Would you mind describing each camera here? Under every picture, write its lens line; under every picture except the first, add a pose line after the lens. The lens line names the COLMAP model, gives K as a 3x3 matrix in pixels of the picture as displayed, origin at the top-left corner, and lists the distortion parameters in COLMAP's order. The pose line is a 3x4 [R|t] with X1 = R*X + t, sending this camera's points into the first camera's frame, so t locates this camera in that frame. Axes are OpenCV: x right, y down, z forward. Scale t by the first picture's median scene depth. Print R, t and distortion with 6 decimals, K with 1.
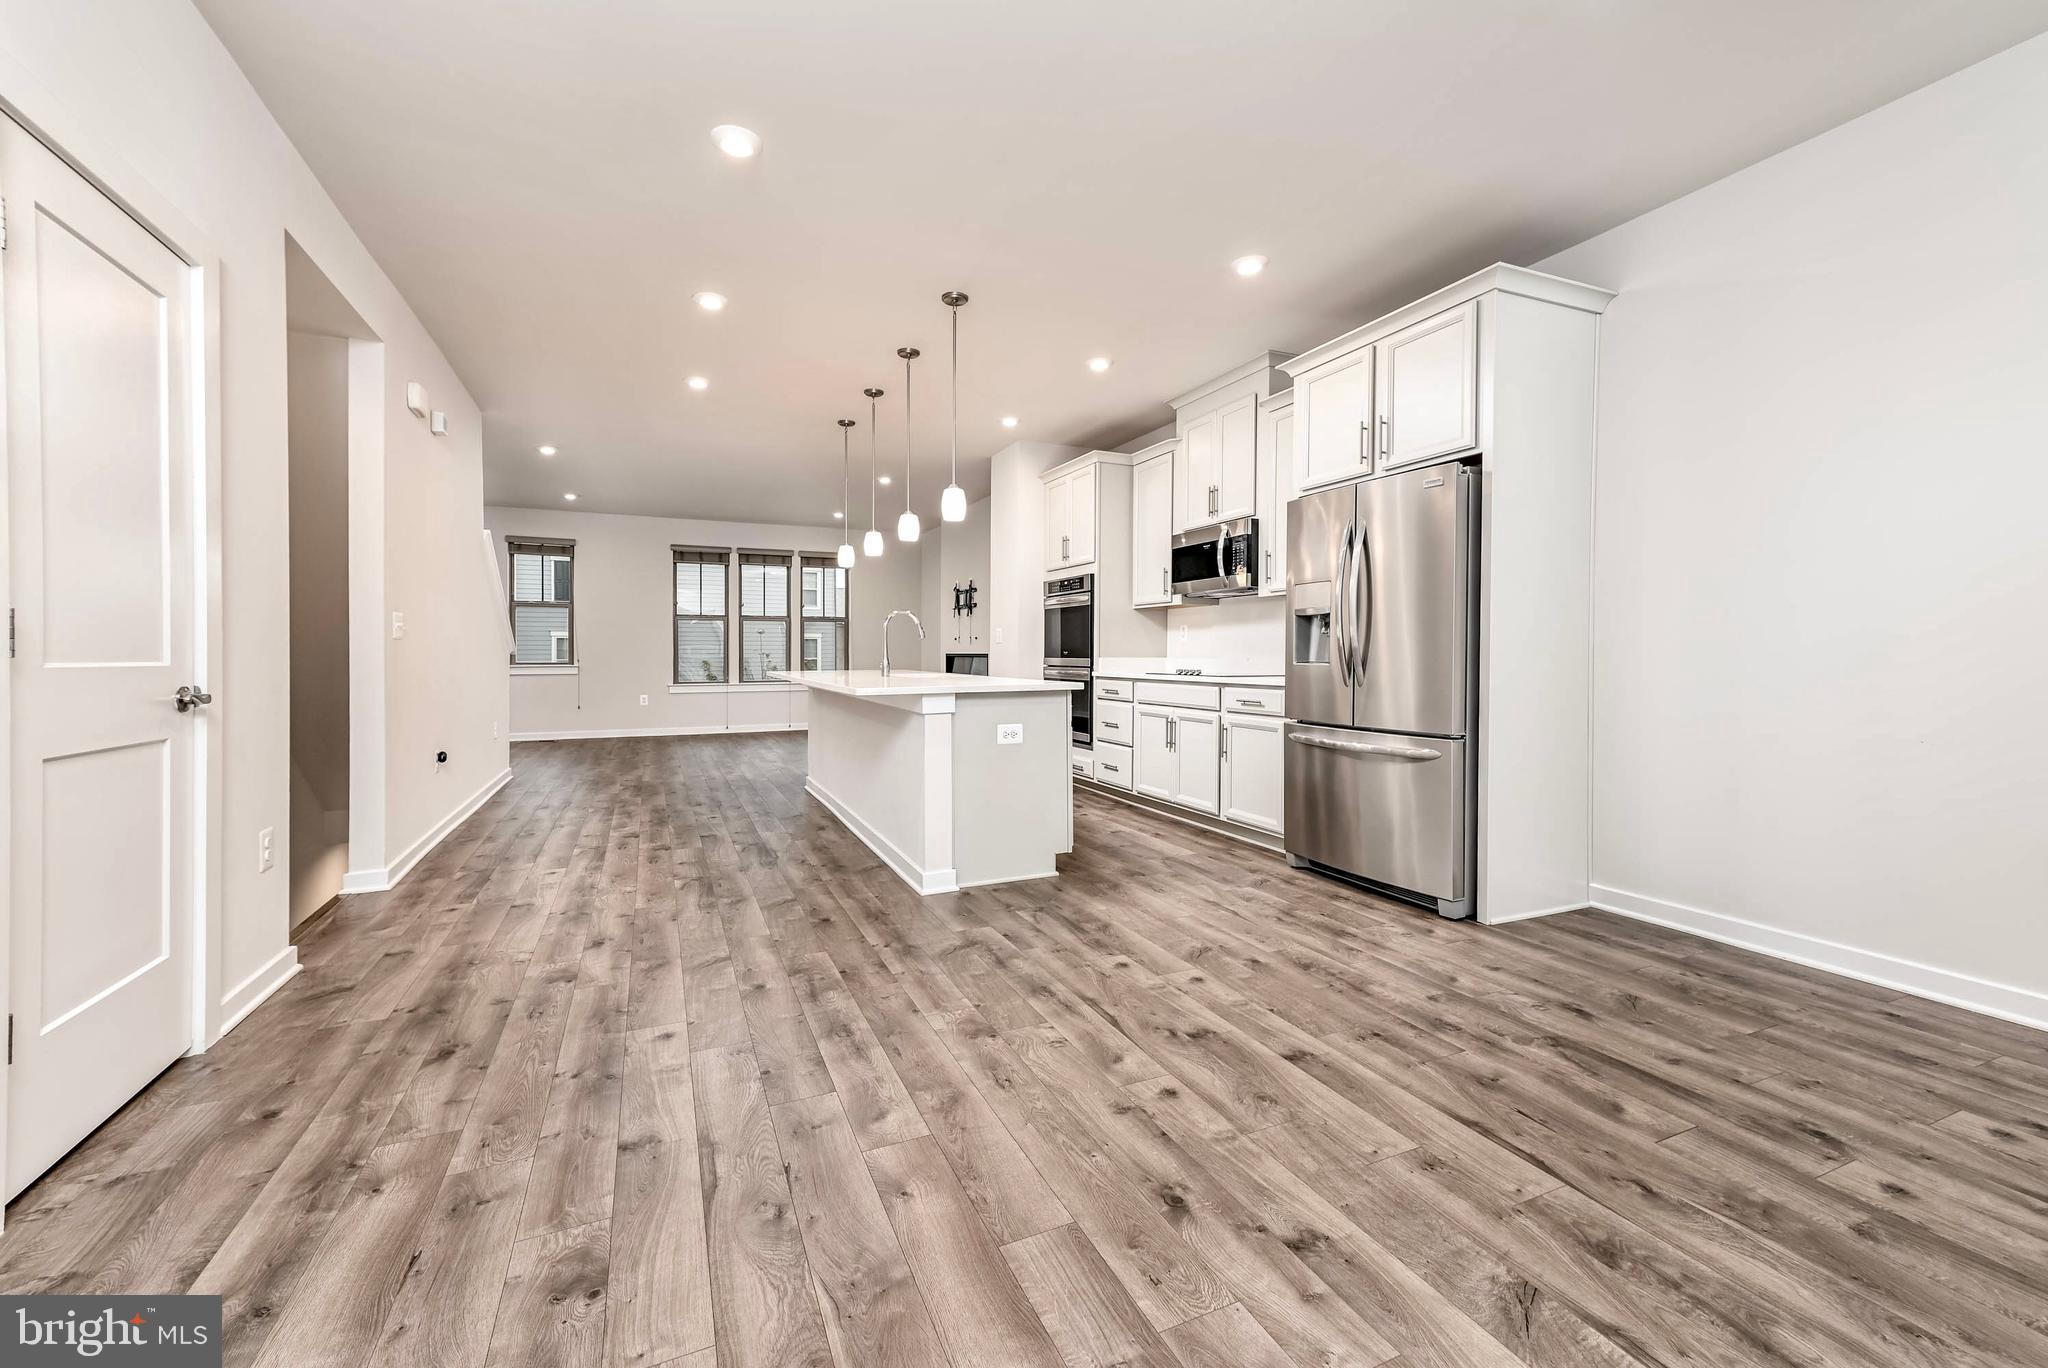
lens RADIAL K [[828.6, 0, 1024.5], [0, 828.6, 666.3], [0, 0, 1]] dist [0.023678, -0.000795]
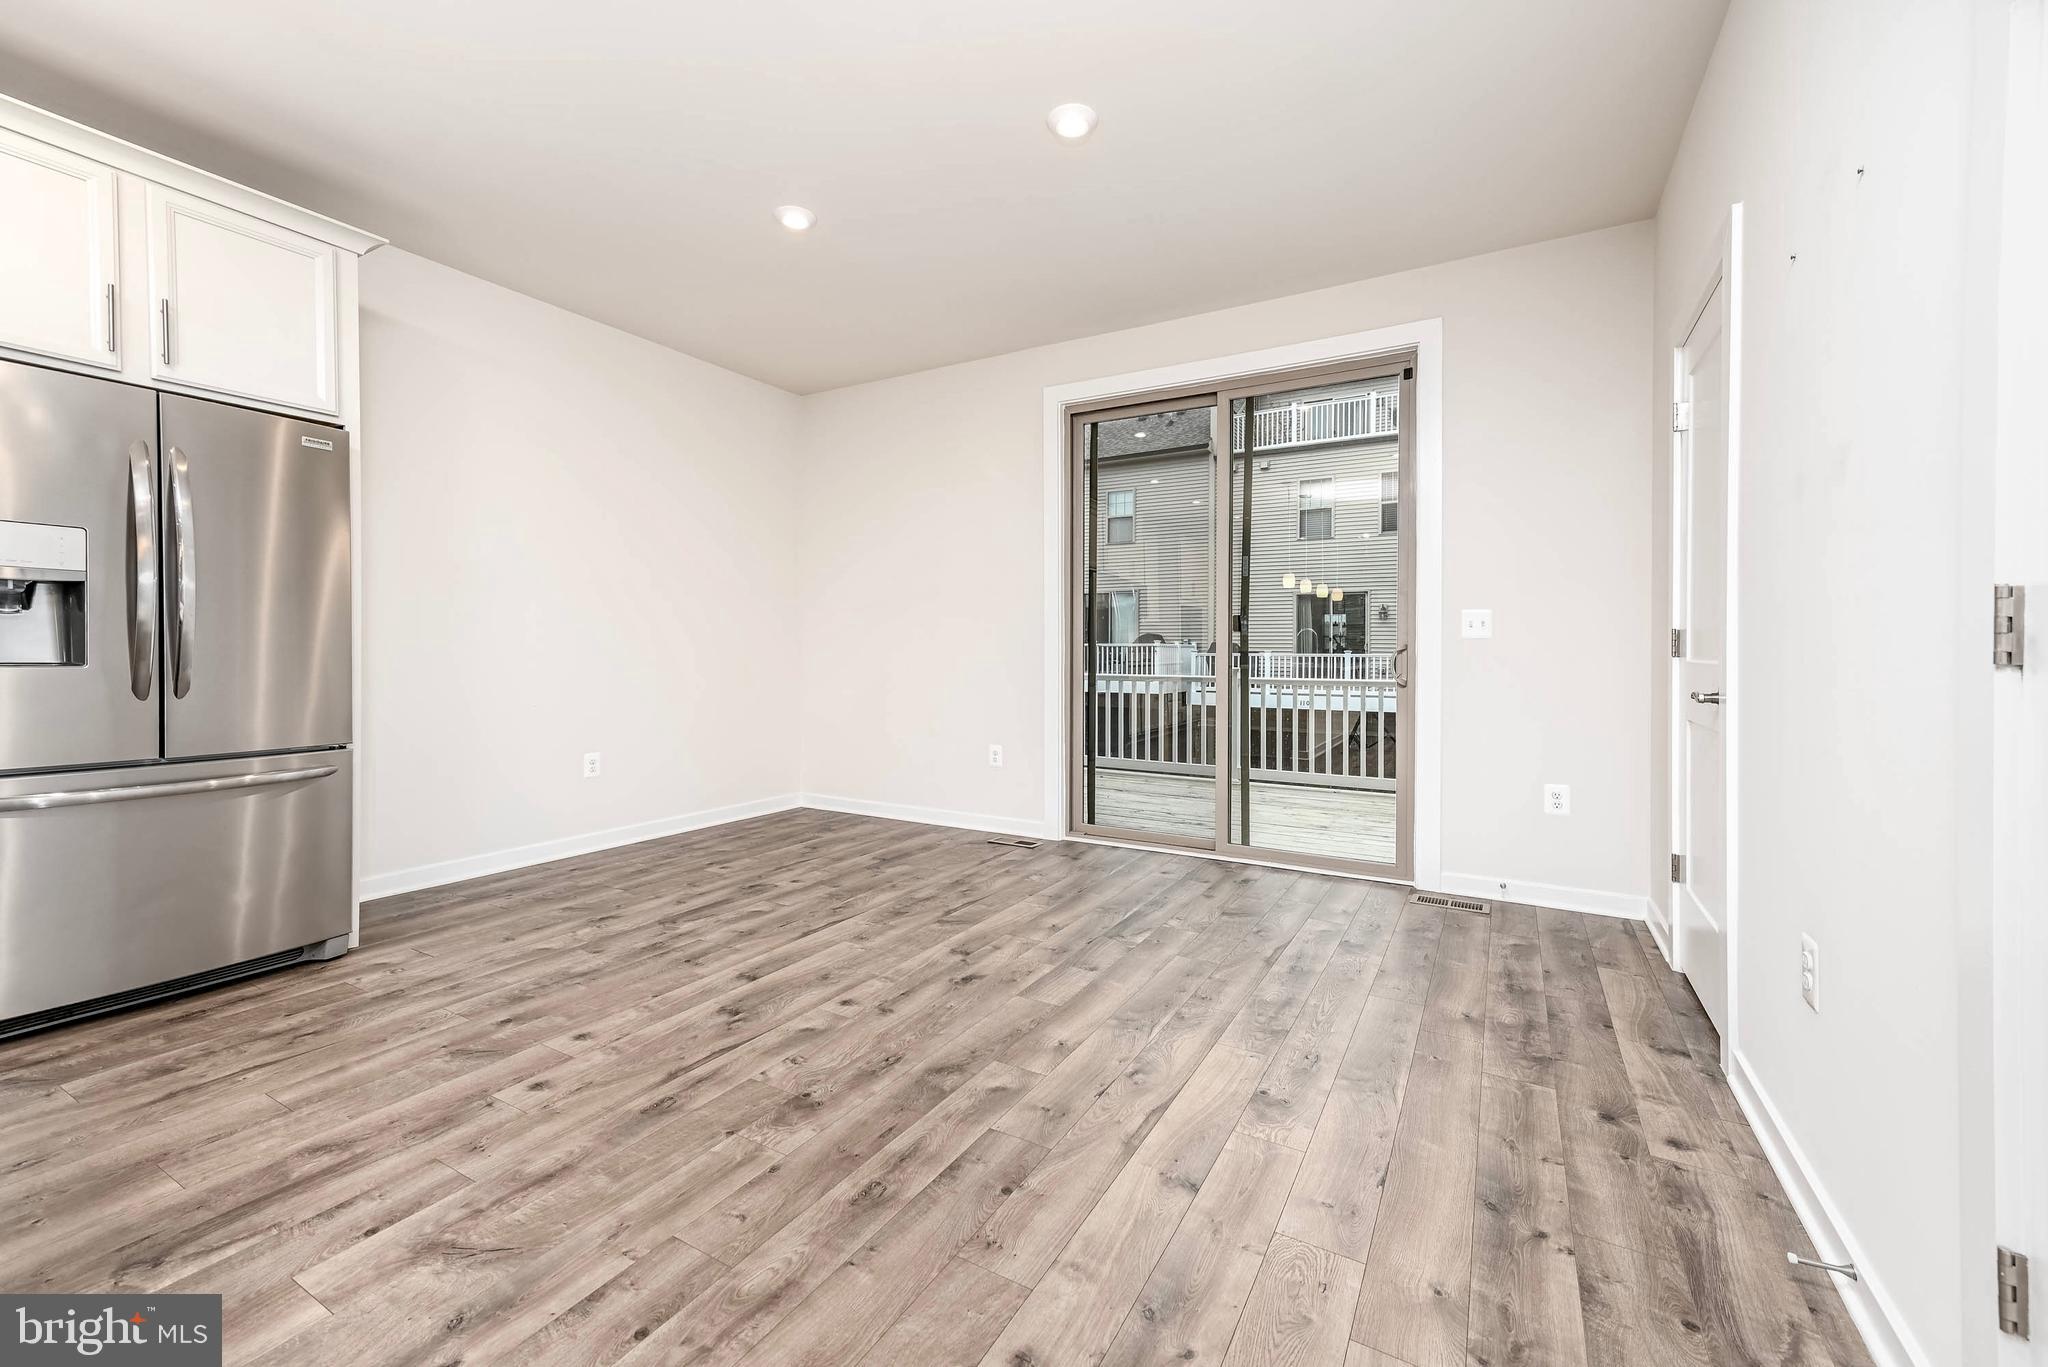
lens RADIAL K [[828.6, 0, 1034.2], [0, 828.6, 663.4], [0, 0, 1]] dist [0.023678, -0.000795]
pose [[-0.593819, -0.011604, 0.804515, -0.869529], [0.007803, 0.999766, 0.020179, -0.018727], [-0.804561, 0.018260, -0.593590, 1.316589]]
